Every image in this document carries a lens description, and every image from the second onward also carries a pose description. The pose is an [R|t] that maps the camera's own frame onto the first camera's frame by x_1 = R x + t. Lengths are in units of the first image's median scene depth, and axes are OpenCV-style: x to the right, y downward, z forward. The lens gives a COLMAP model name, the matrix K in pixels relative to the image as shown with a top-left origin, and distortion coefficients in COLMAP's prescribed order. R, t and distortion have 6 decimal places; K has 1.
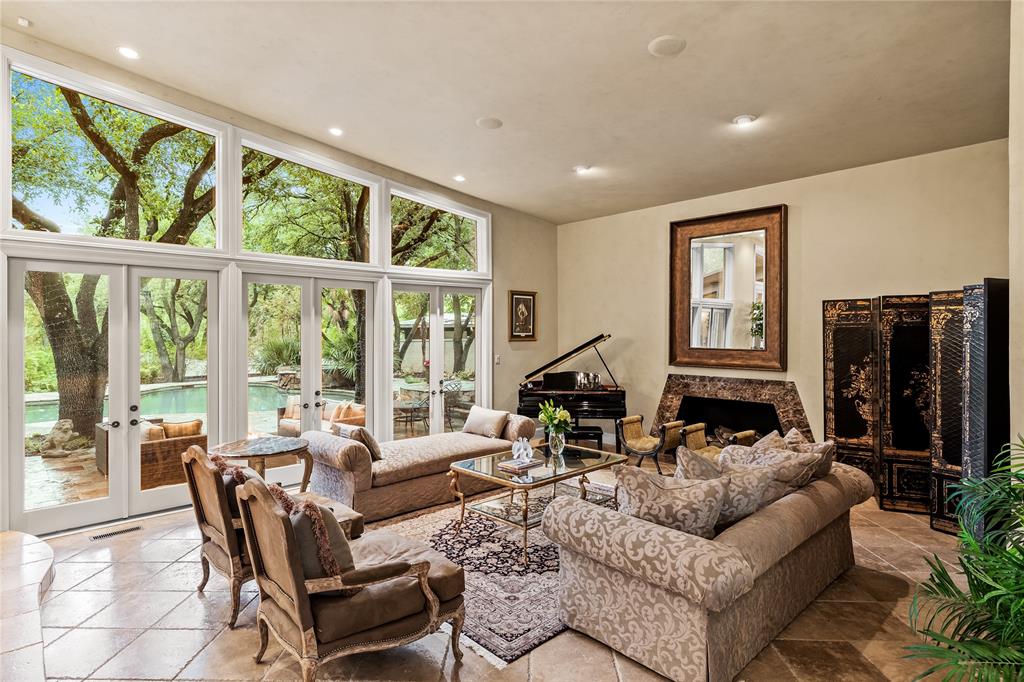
lens RADIAL K [[541.0, 0, 512.2], [0, 541.0, 337.7], [0, 0, 1]] dist [0.003369, -0.000154]
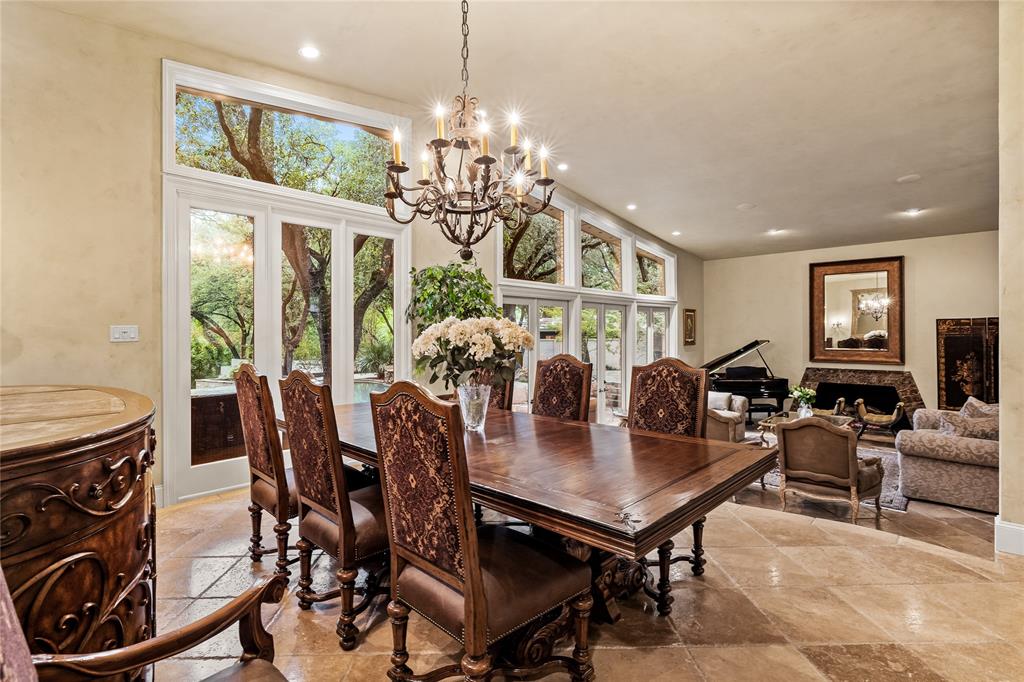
lens RADIAL K [[493.3, 0, 506.4], [0, 493.3, 332.7], [0, 0, 1]] dist [-0.003796, 0.000086]
pose [[0.998349, -0.002597, 0.057388, -0.677360], [0.003233, 0.999934, -0.010986, -0.016179], [-0.057355, 0.011154, 0.998292, -0.312533]]
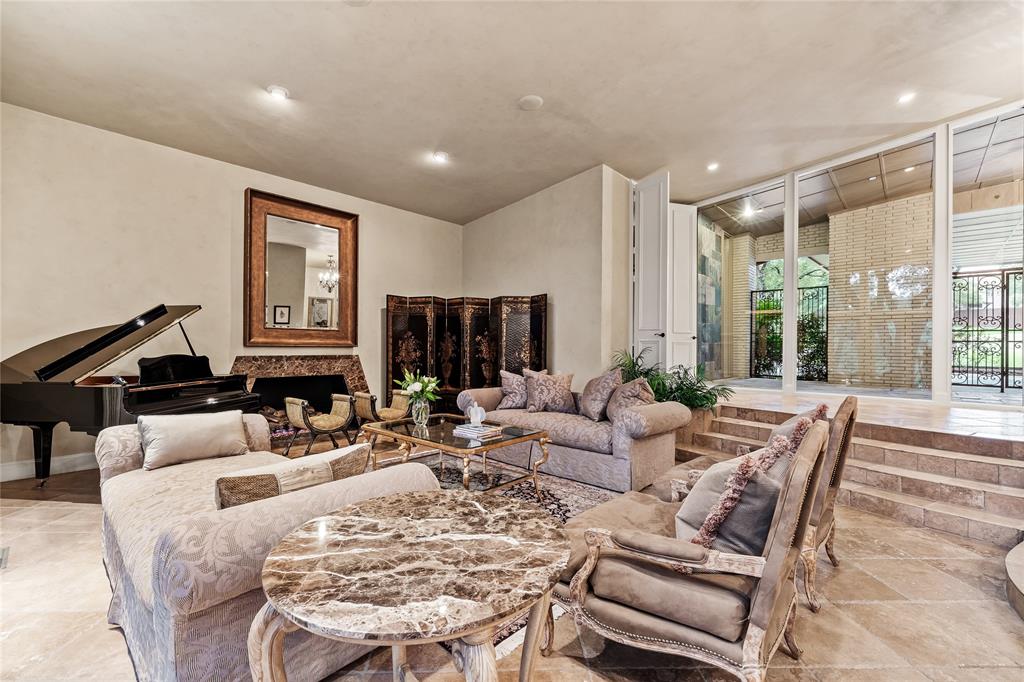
lens RADIAL K [[436.1, 0, 505.3], [0, 436.1, 347.1], [0, 0, 1]] dist [0.000295, -0.000104]
pose [[-0.061669, -0.000619, 0.998096, -0.521986], [0.006187, 0.999980, 0.001002, 0.061921], [-0.998077, 0.006237, -0.061664, 0.694542]]
